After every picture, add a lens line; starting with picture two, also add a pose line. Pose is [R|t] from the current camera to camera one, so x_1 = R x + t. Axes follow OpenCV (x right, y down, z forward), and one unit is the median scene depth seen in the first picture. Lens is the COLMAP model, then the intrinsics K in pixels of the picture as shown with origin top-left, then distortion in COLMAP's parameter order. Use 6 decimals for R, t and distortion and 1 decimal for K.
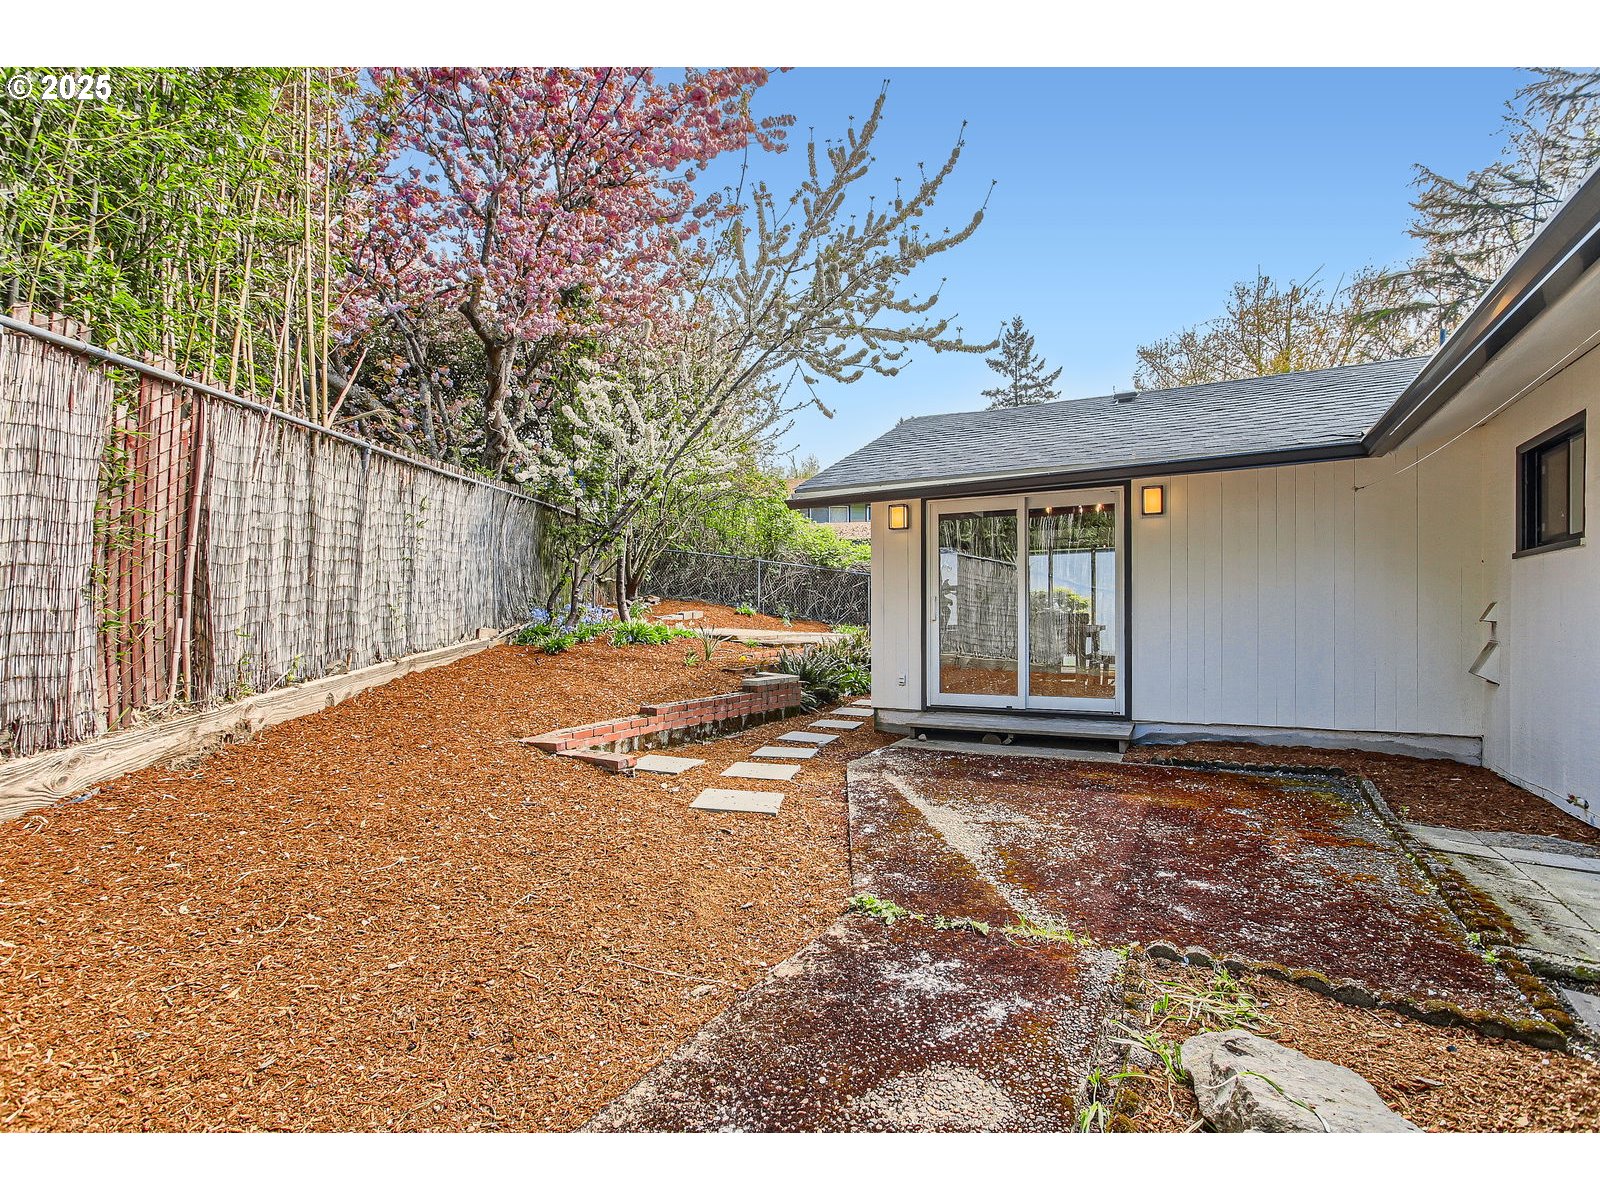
lens RADIAL K [[769.9, 0, 801.4], [0, 769.9, 610.7], [0, 0, 1]] dist [-0.011099, 0.003241]
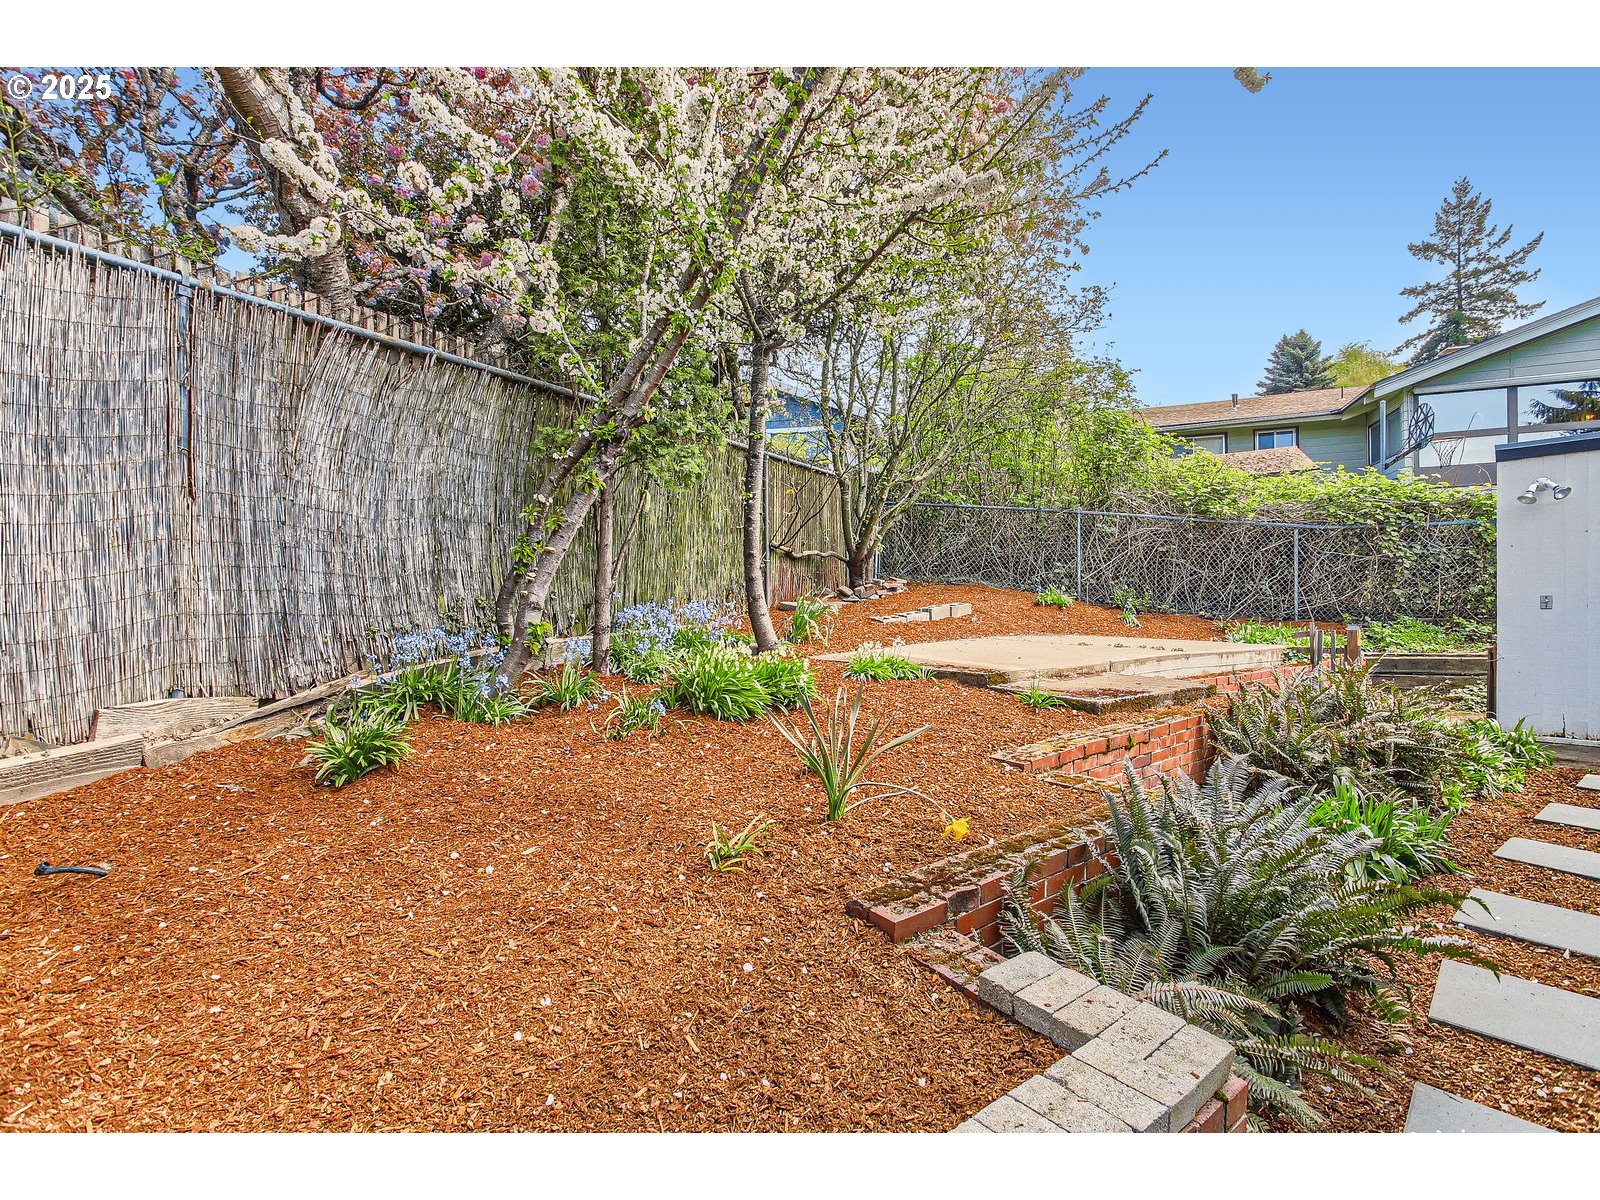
lens RADIAL K [[769.9, 0, 802.1], [0, 769.9, 604.7], [0, 0, 1]] dist [-0.011099, 0.003241]
pose [[0.912973, -0.013325, -0.407802, -0.009239], [0.022004, 0.999620, 0.016598, -0.008767], [0.407426, -0.024127, 0.912919, 0.368219]]
